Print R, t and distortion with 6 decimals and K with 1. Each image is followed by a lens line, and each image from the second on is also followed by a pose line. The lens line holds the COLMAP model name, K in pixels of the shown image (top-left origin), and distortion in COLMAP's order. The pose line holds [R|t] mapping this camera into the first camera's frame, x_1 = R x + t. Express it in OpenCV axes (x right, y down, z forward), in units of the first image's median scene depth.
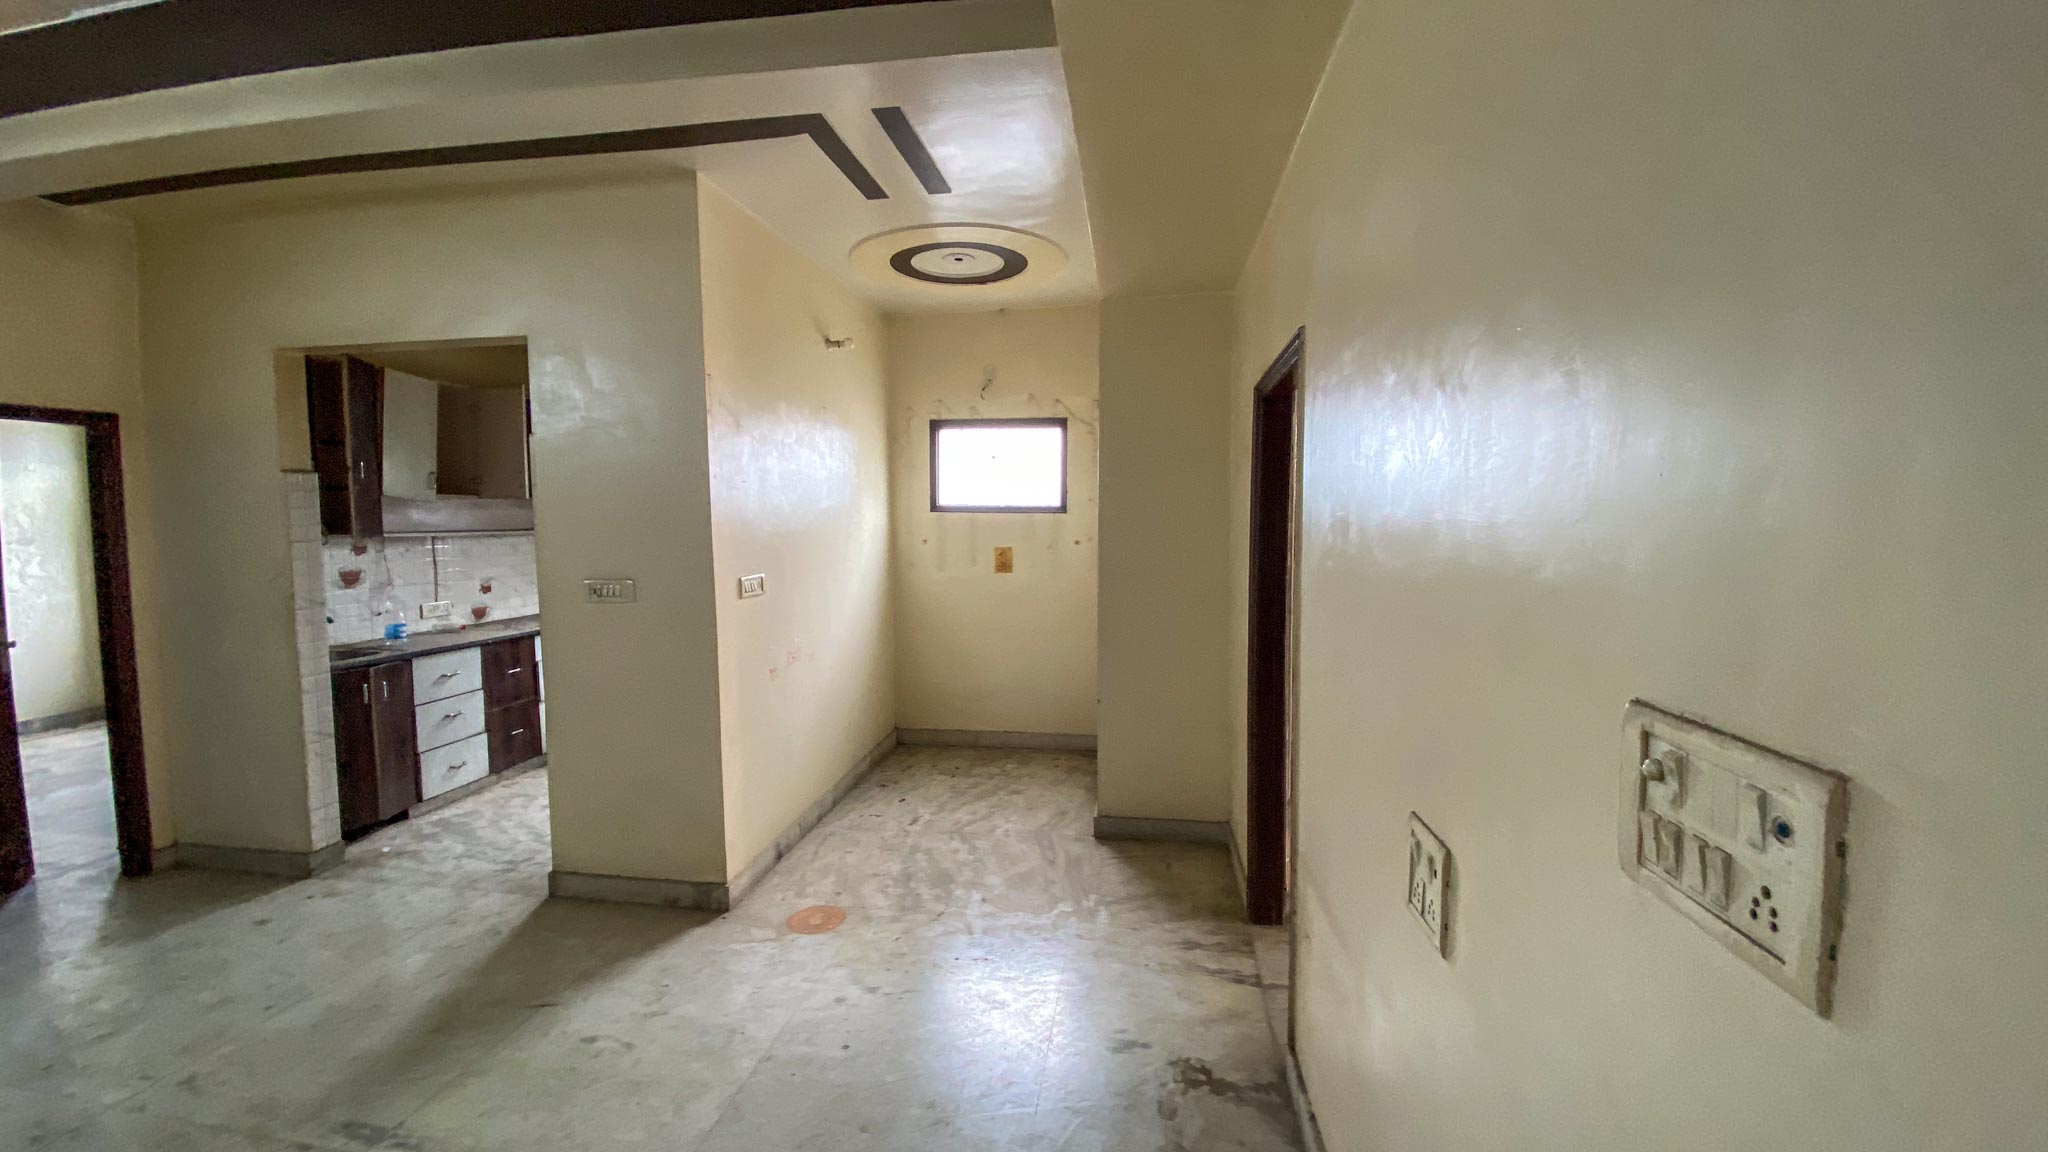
lens RADIAL K [[824.3, 0, 1062.3], [0, 824.3, 574.3], [0, 0, 1]] dist [-0.029244, -0.002916]
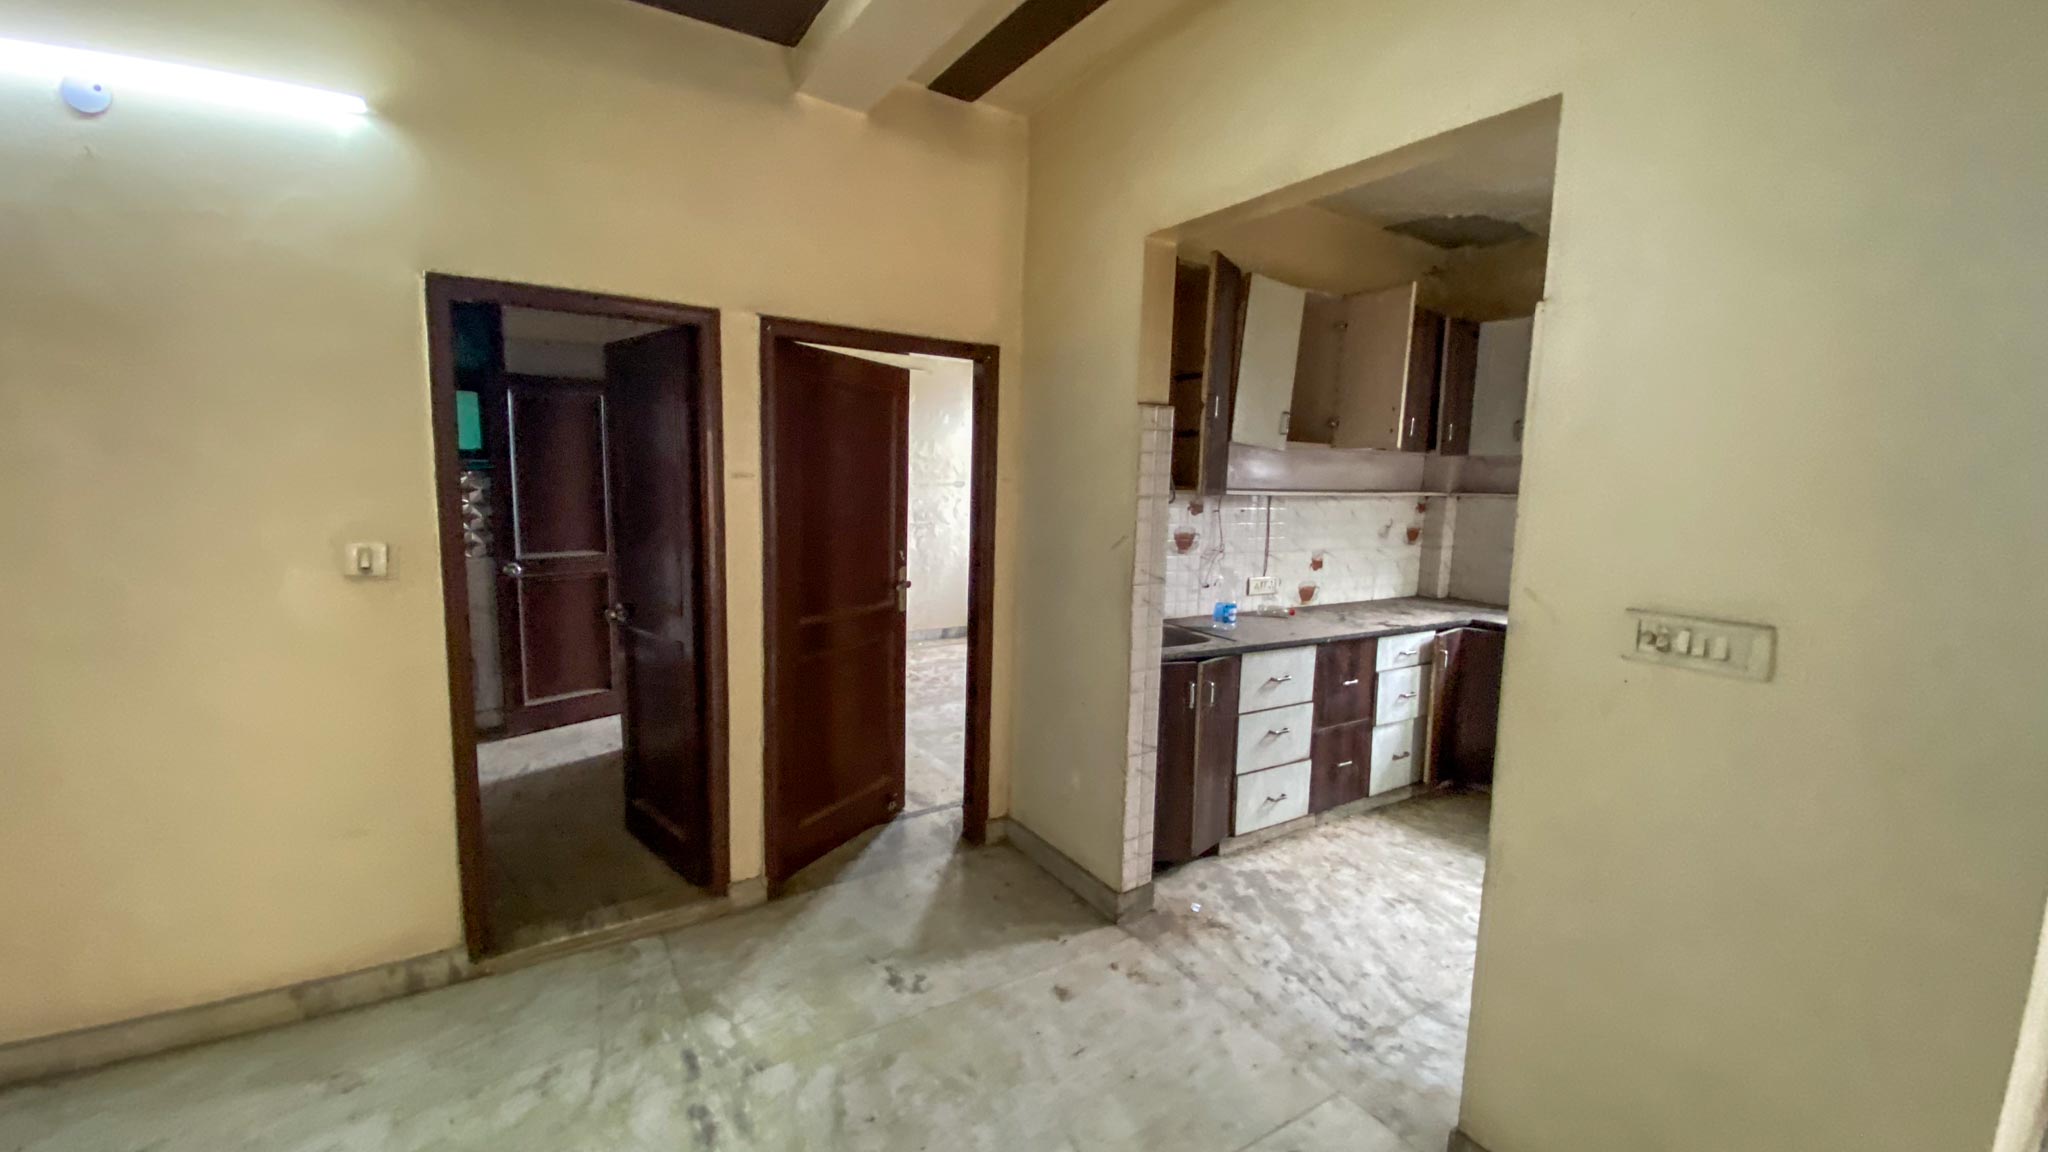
lens RADIAL K [[829.0, 0, 1016.1], [0, 829.0, 570.7], [0, 0, 1]] dist [0.037945, -0.027423]
pose [[0.625840, 0.109576, -0.772216, -0.343487], [-0.080991, 0.993860, 0.075388, -0.017361], [0.775735, 0.015362, 0.630872, 0.335507]]
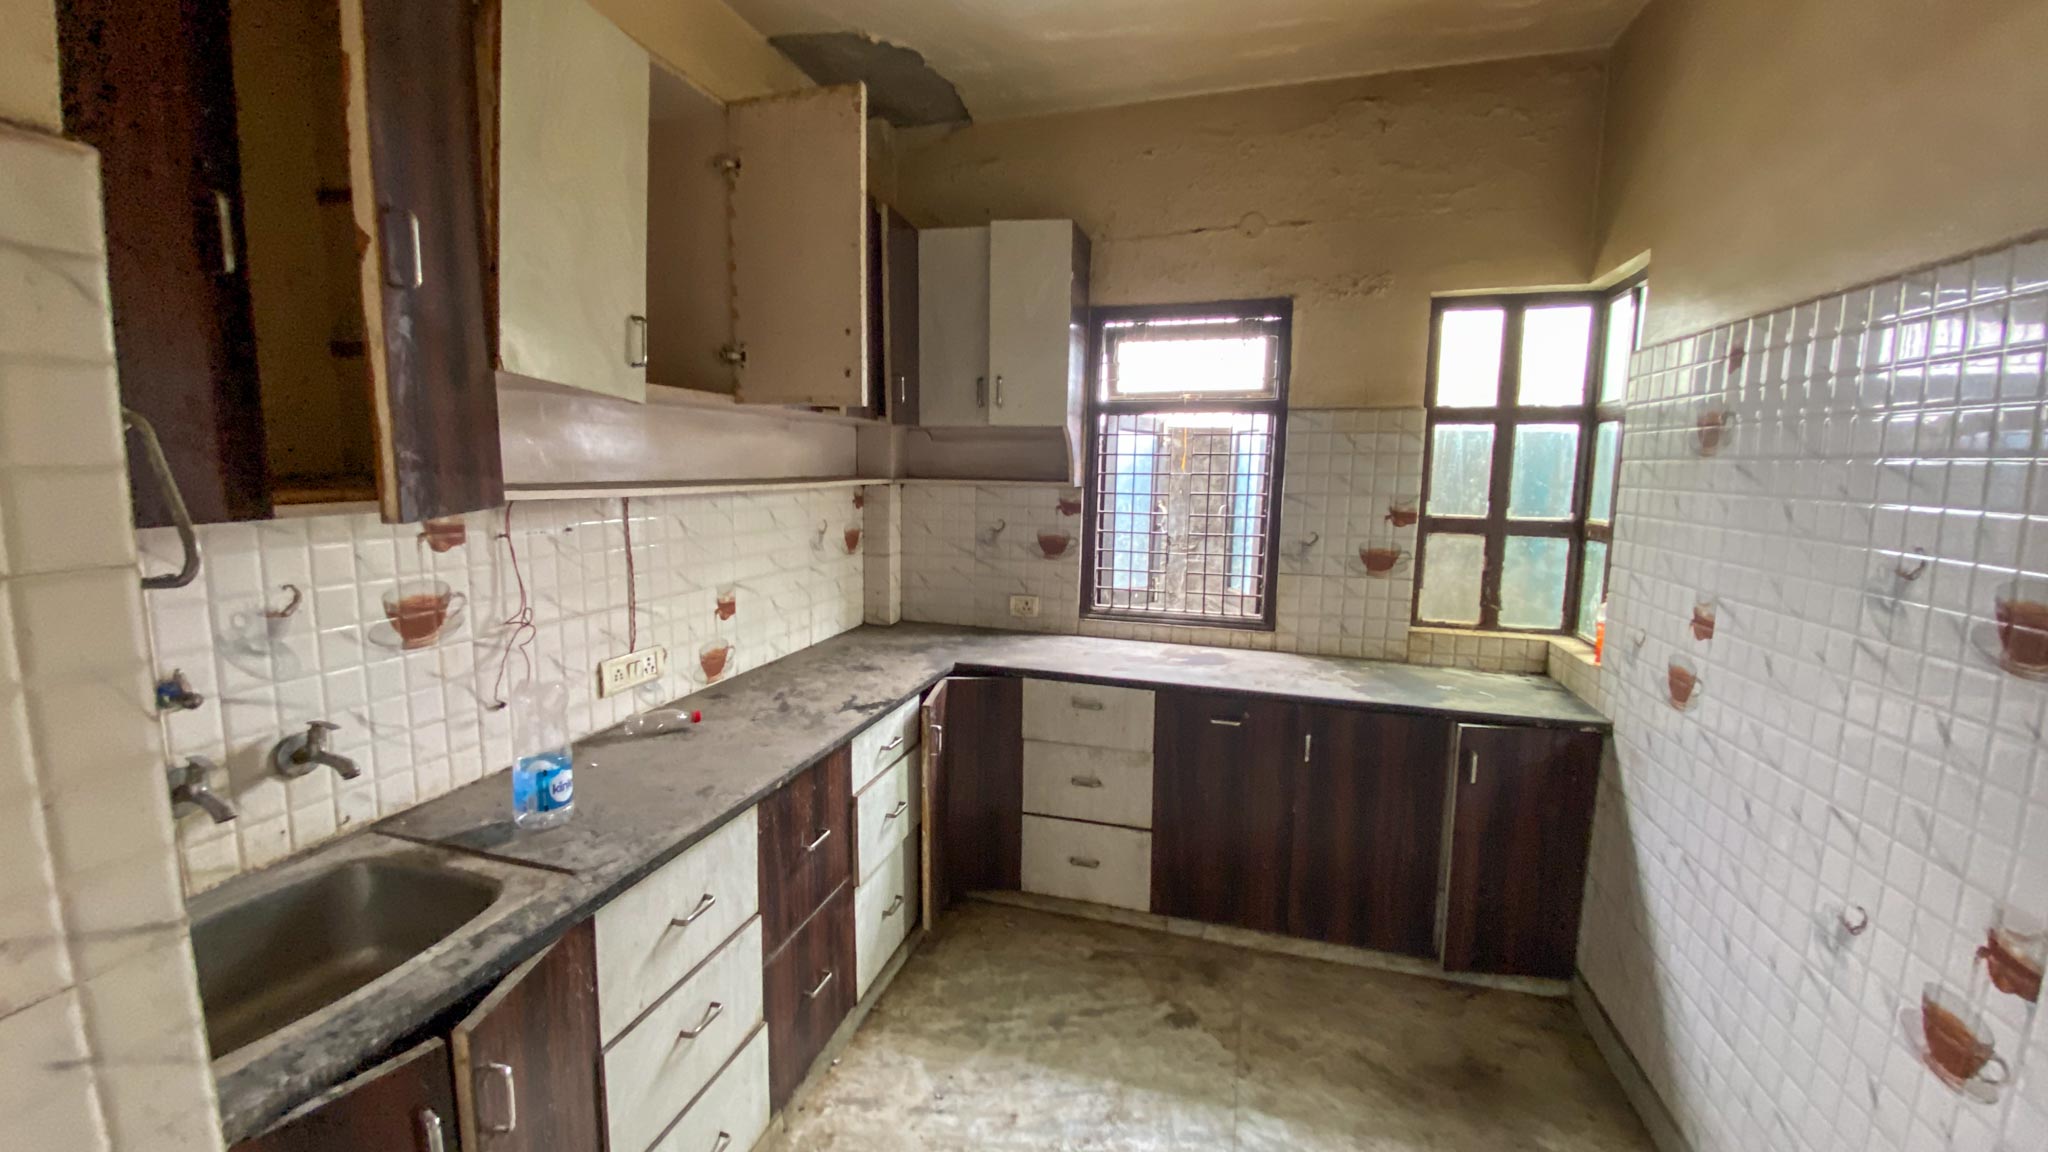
lens RADIAL K [[820.2, 0, 1021.4], [0, 820.2, 573.3], [0, 0, 1]] dist [0.025748, -0.021295]
pose [[0.986858, 0.042447, -0.155918, -0.614292], [-0.032410, 0.997269, 0.066363, -0.049535], [0.158309, -0.060438, 0.985538, 0.739309]]
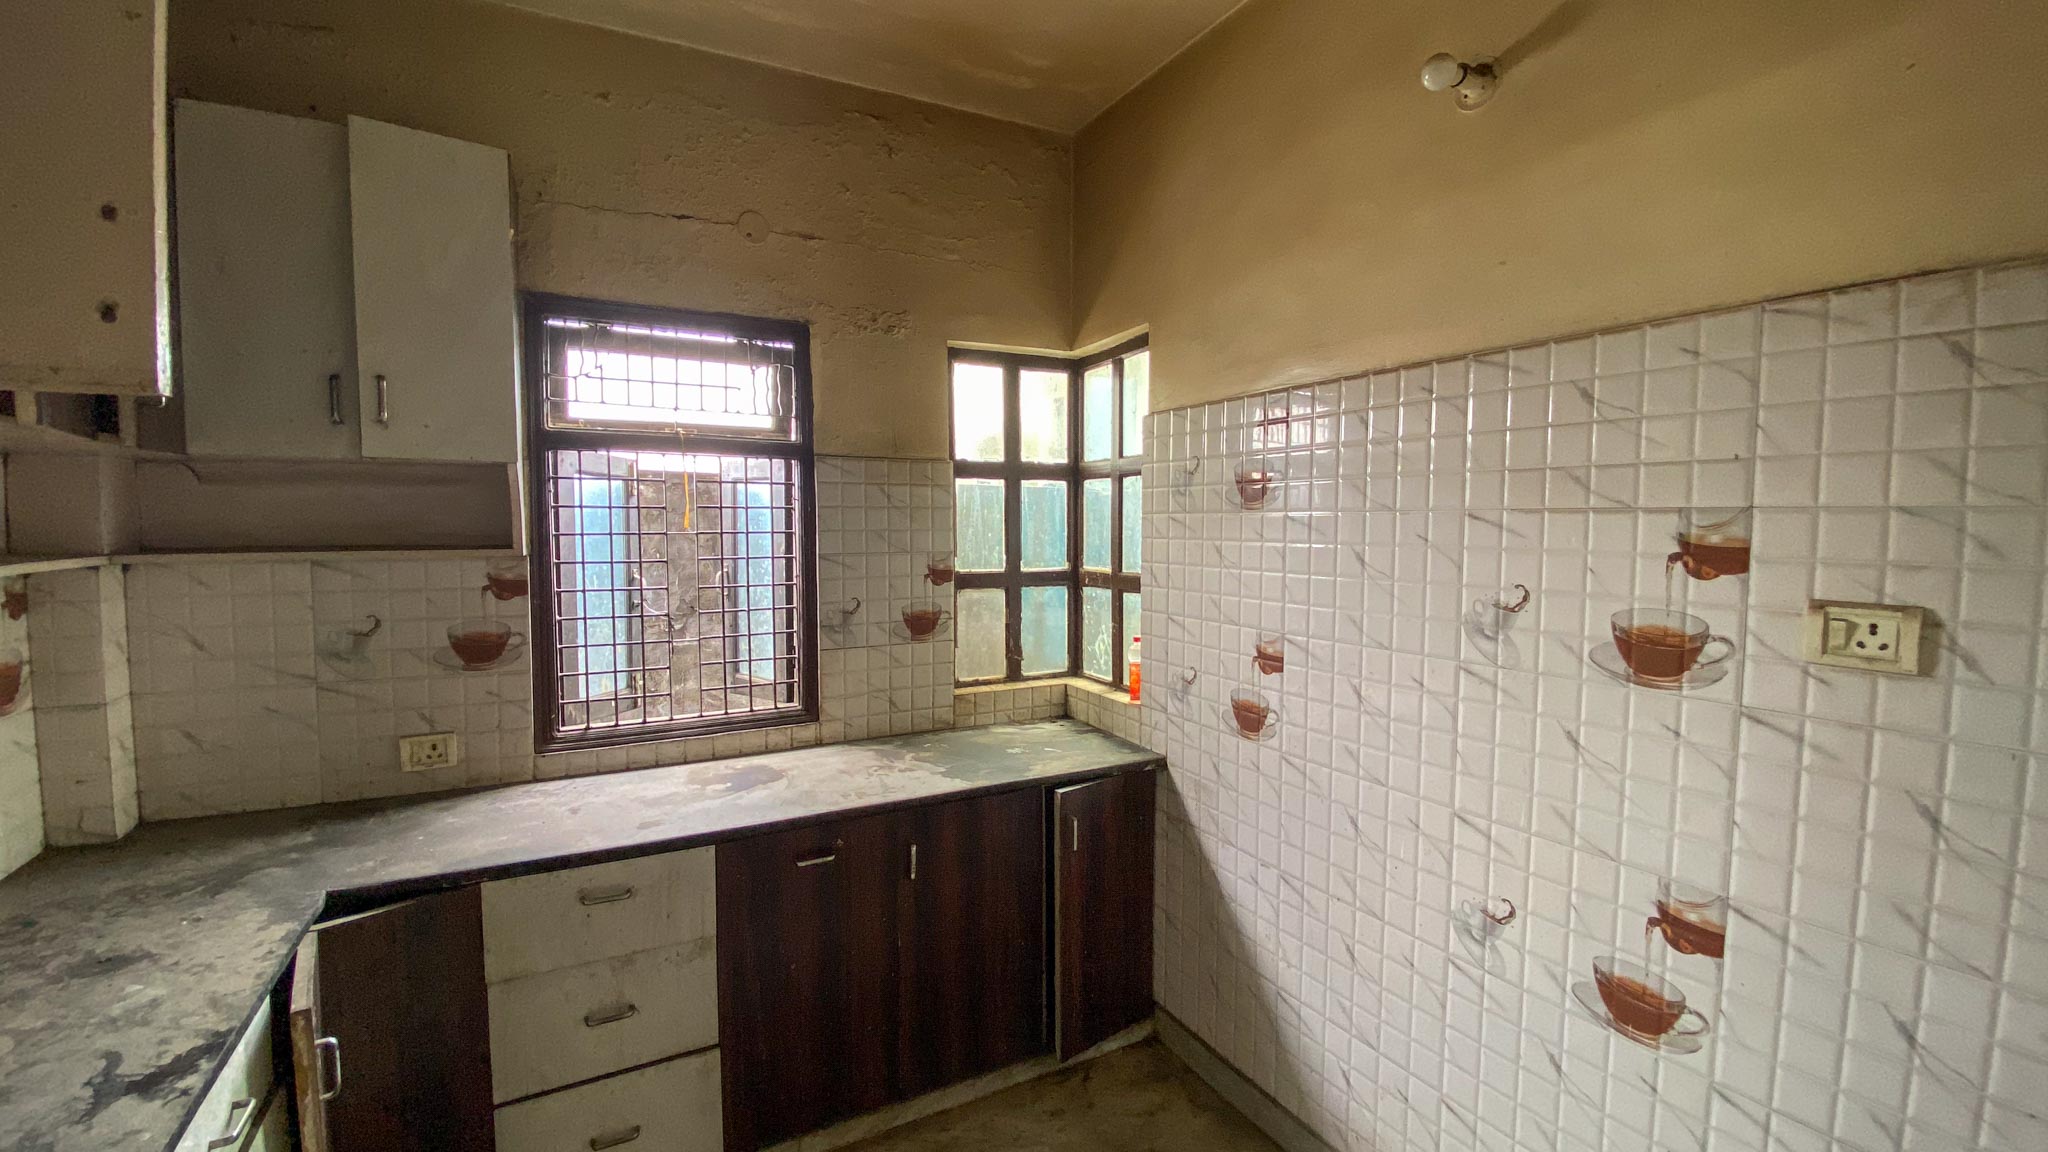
lens RADIAL K [[823.1, 0, 1025.0], [0, 823.1, 570.1], [0, 0, 1]] dist [0.021963, -0.020093]
pose [[0.822542, -0.025080, 0.568151, -0.721265], [0.029959, 0.999551, 0.000751, -0.063427], [-0.567914, 0.016403, 0.822924, 0.913064]]
